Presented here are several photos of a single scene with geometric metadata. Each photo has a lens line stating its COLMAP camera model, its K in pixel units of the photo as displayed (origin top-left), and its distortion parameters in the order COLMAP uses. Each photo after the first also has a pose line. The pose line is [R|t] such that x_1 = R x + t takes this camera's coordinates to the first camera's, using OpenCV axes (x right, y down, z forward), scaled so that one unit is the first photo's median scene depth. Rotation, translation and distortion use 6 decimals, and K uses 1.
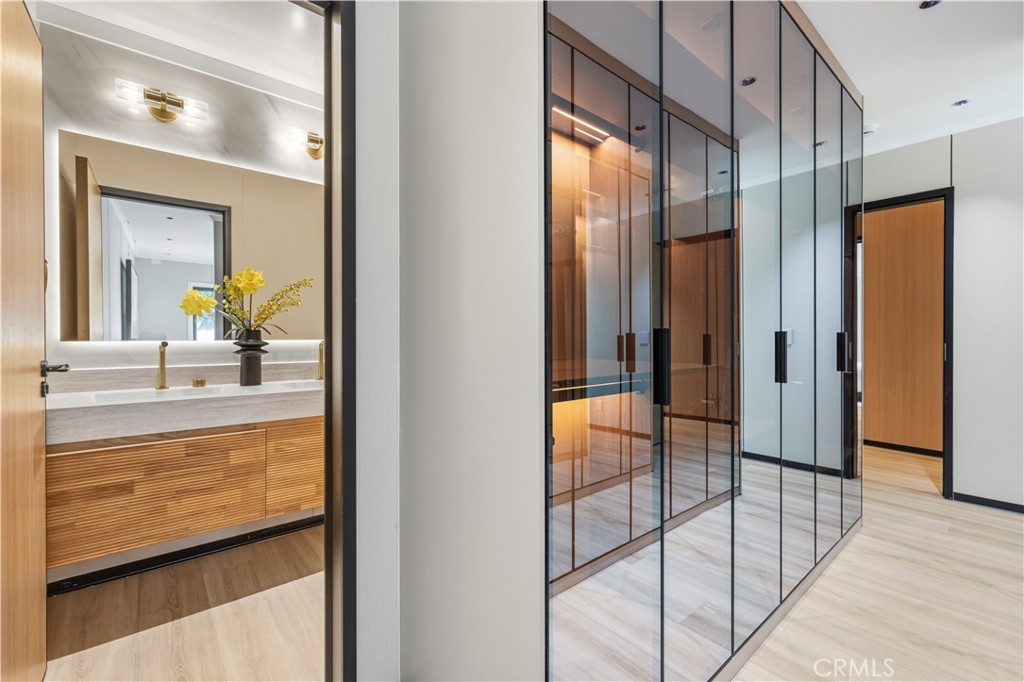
lens RADIAL K [[431.8, 0, 507.5], [0, 431.8, 340.6], [0, 0, 1]] dist [0.001278, 0.000258]
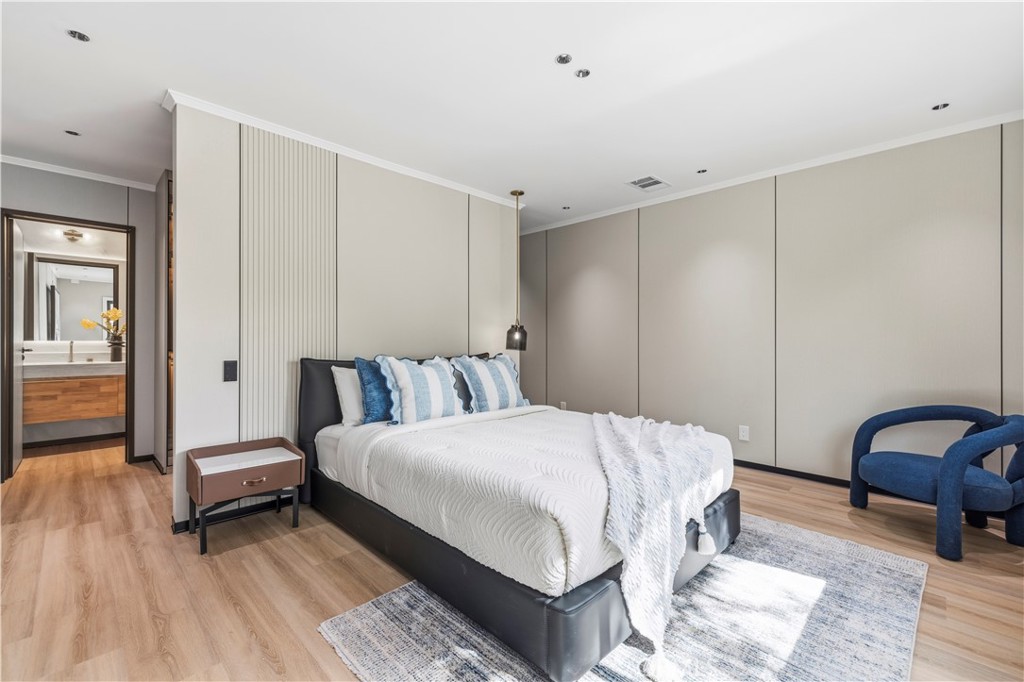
lens RADIAL K [[435.7, 0, 487.7], [0, 435.7, 341.0], [0, 0, 1]] dist [0.015192, 0.000073]
pose [[0.997908, 0.008201, 0.064129, 1.204774], [-0.007851, 0.999953, -0.005710, -0.001224], [-0.064172, 0.005195, 0.997925, -1.418729]]
